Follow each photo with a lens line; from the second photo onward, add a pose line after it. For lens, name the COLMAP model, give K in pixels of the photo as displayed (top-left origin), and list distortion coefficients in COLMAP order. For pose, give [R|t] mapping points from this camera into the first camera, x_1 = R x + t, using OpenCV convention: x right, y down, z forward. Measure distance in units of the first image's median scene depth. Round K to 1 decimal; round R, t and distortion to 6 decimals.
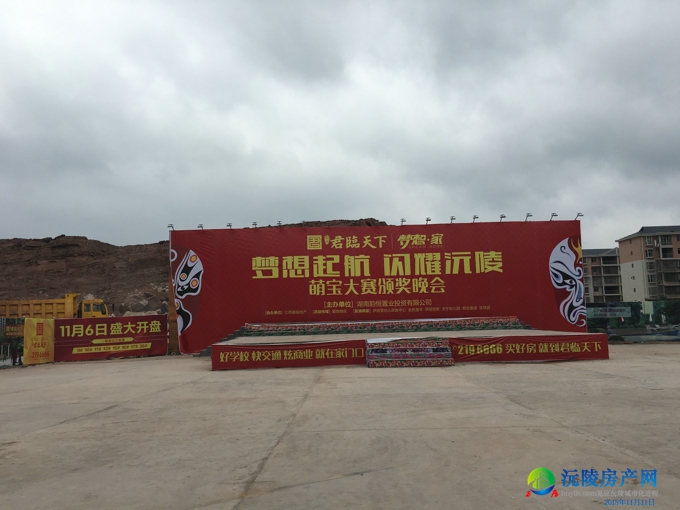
lens RADIAL K [[573.7, 0, 343.9], [0, 573.7, 253.5], [0, 0, 1]] dist [0.082898, -0.100747]
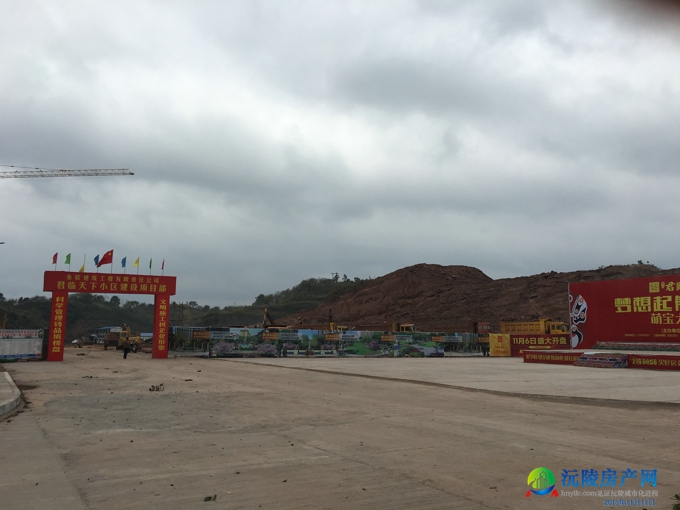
lens RADIAL K [[573.7, 0, 339.1], [0, 573.7, 254.2], [0, 0, 1]] dist [0.082898, -0.100747]
pose [[0.506412, -0.090197, -0.857561, 0.820188], [0.080504, 0.995116, -0.057125, -0.082941], [0.858526, -0.040108, 0.511200, -0.431546]]
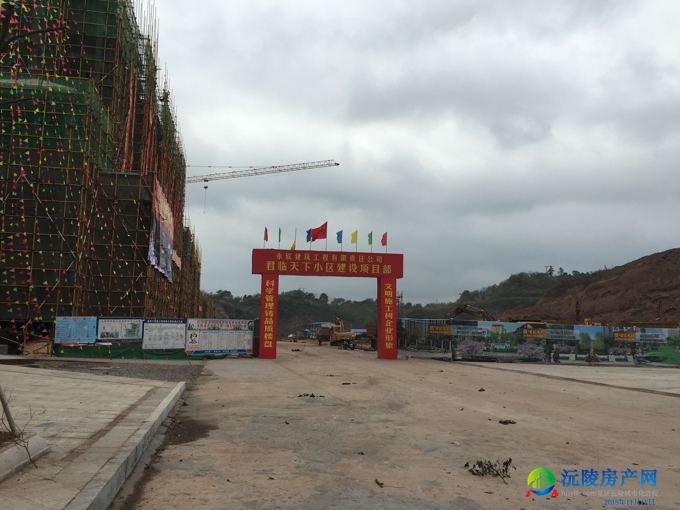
lens RADIAL K [[573.7, 0, 335.9], [0, 573.7, 256.2], [0, 0, 1]] dist [0.082898, -0.100747]
pose [[0.184642, -0.095507, -0.978154, 0.457331], [0.089918, 0.992734, -0.079957, -0.062278], [0.978684, -0.073191, 0.191888, -0.389323]]
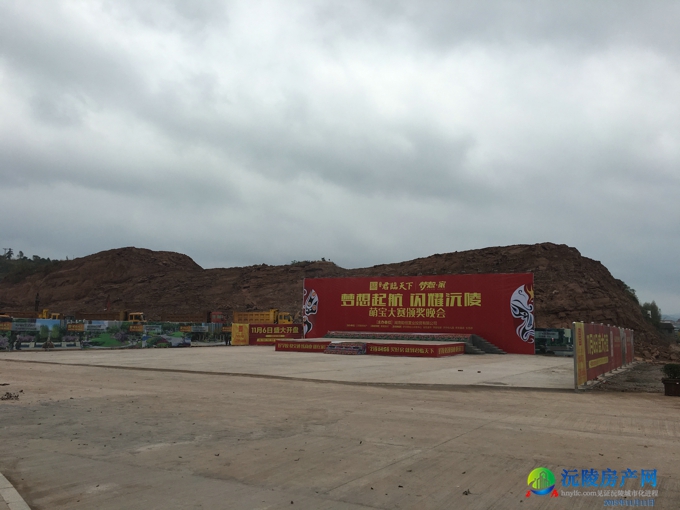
lens RADIAL K [[573.7, 0, 339.2], [0, 573.7, 254.7], [0, 0, 1]] dist [0.082898, -0.100747]
pose [[0.873373, -0.017571, -0.486736, 0.712028], [0.016688, 0.999842, -0.006151, -0.105891], [0.486767, -0.002751, 0.873528, -0.573888]]
